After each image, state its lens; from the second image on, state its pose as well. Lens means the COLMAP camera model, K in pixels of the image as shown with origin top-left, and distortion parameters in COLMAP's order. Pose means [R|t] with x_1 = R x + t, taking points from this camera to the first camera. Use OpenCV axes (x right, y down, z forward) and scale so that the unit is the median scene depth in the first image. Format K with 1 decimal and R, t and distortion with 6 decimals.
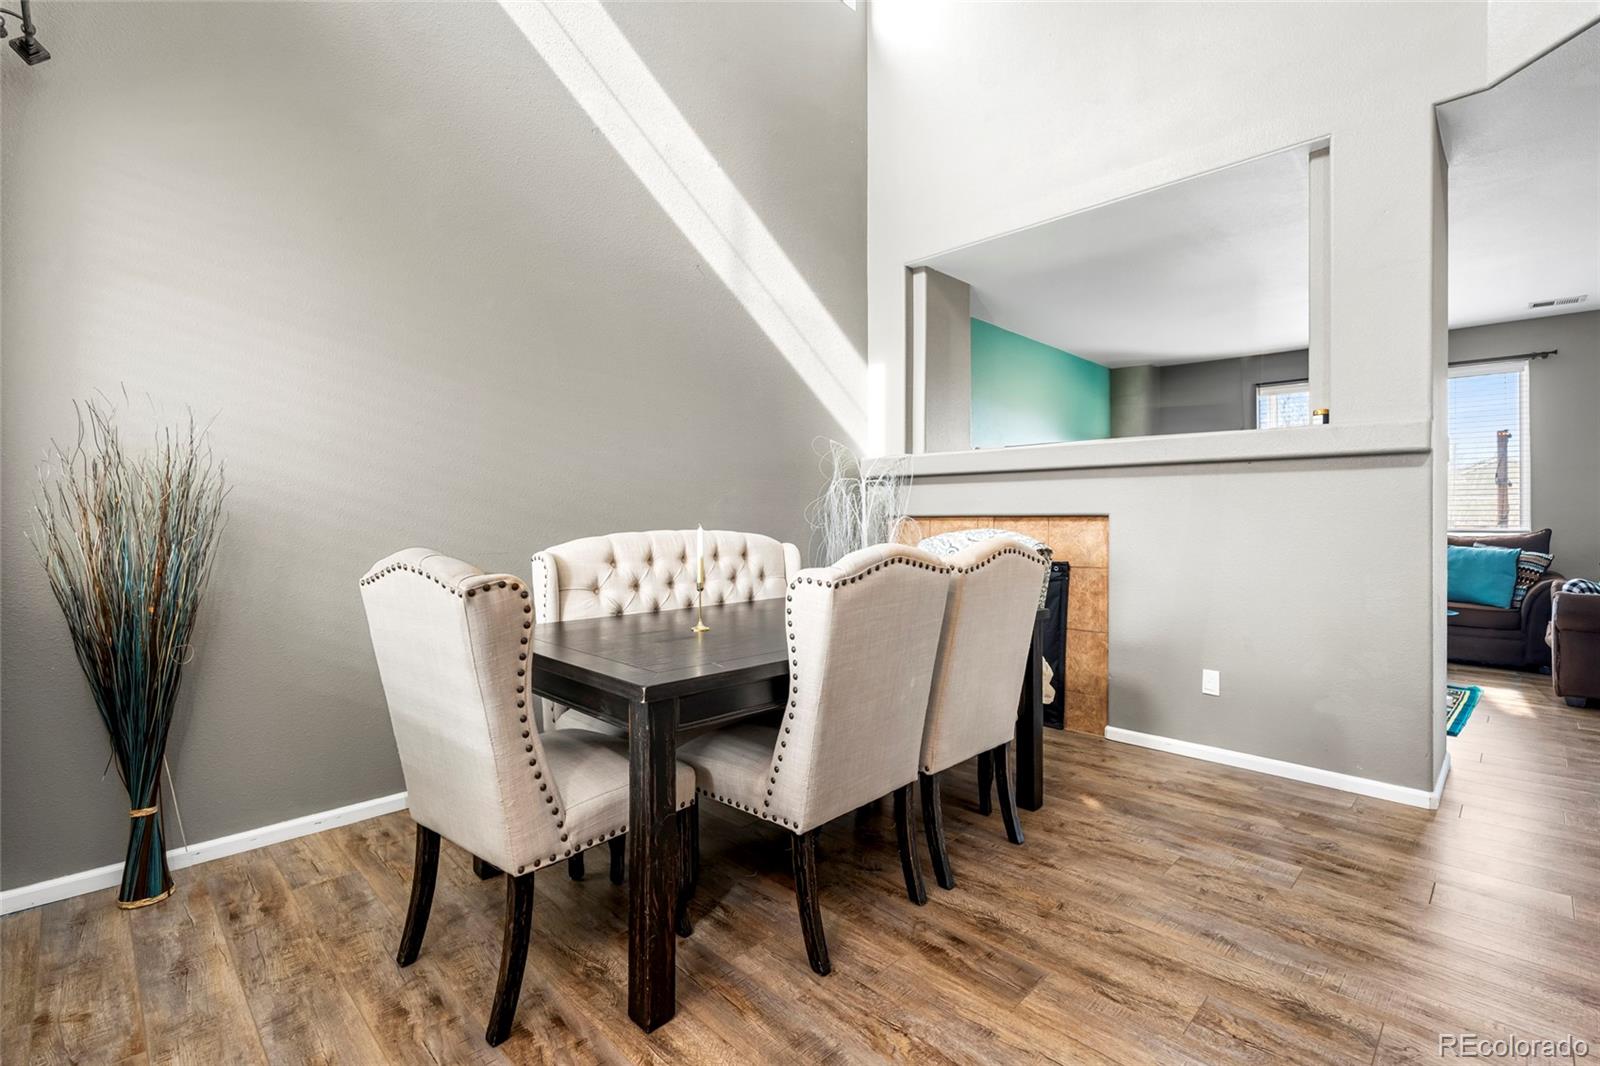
lens RADIAL K [[725.1, 0, 800.0], [0, 725.1, 533.0], [0, 0, 1]] dist [-0.010103, -0.000127]
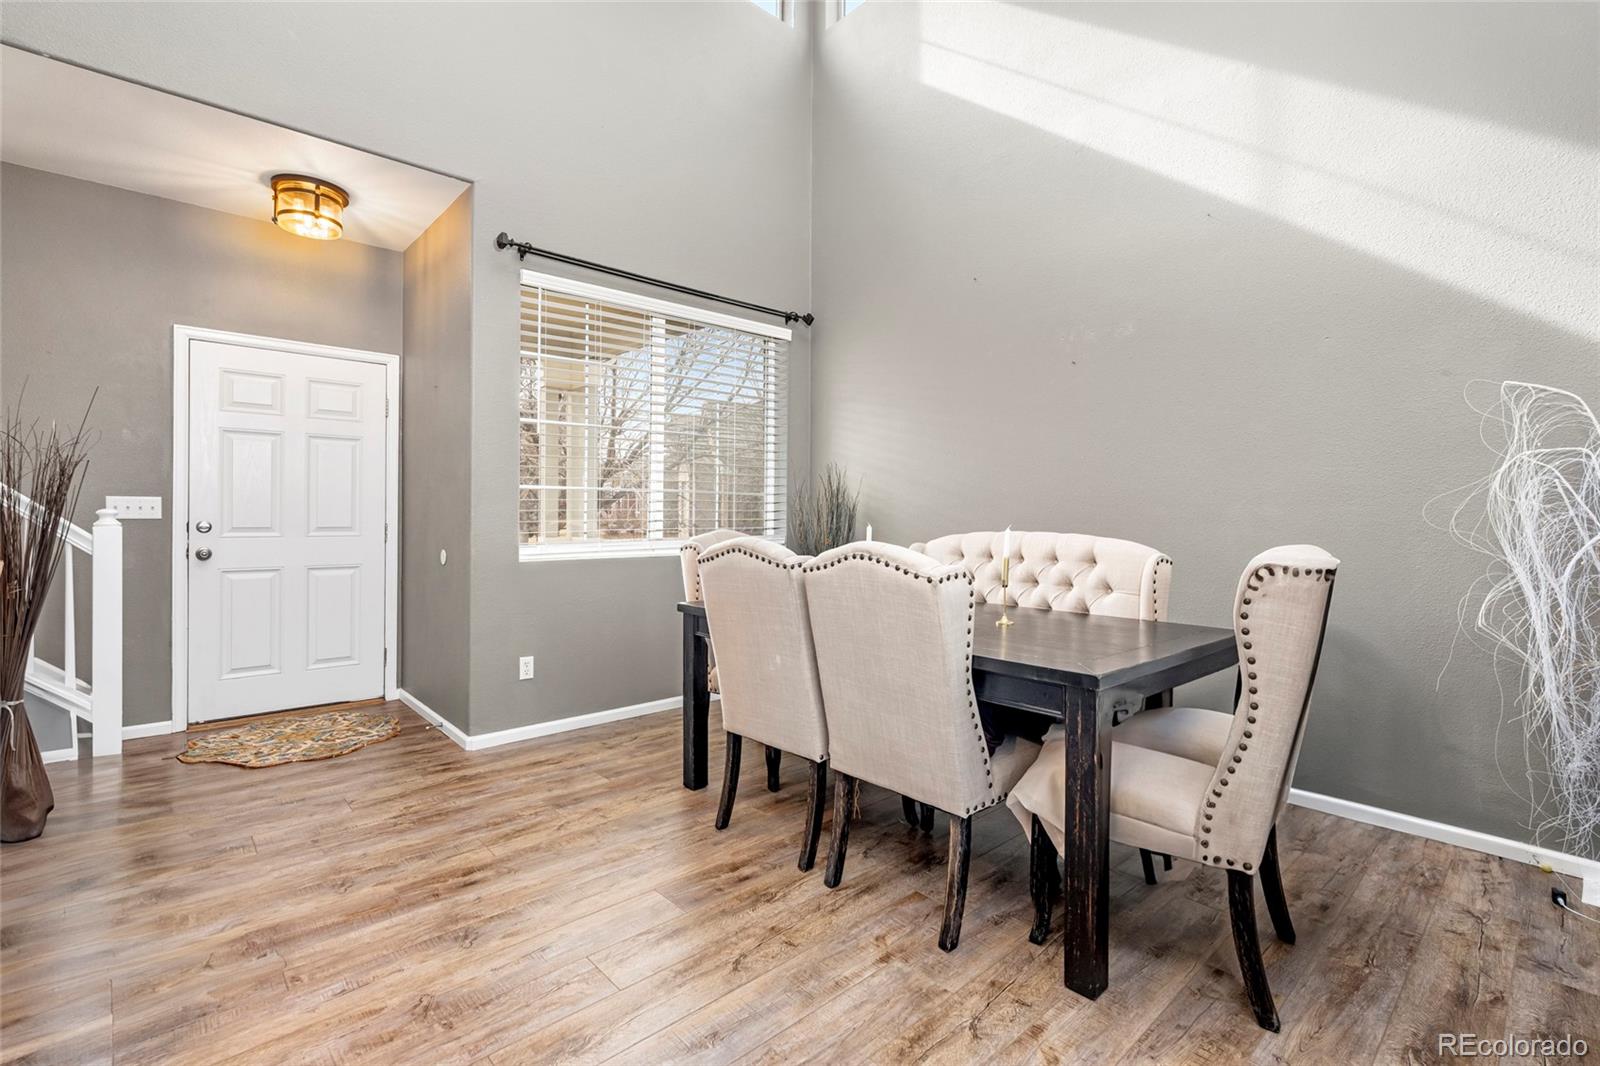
lens RADIAL K [[725.1, 0, 800.0], [0, 725.1, 533.0], [0, 0, 1]] dist [-0.010103, -0.000127]
pose [[-0.047293, 0.026167, -0.998538, 1.253779], [-0.032036, 0.999103, 0.027699, -0.028569], [0.998367, 0.033299, -0.046412, 1.032306]]
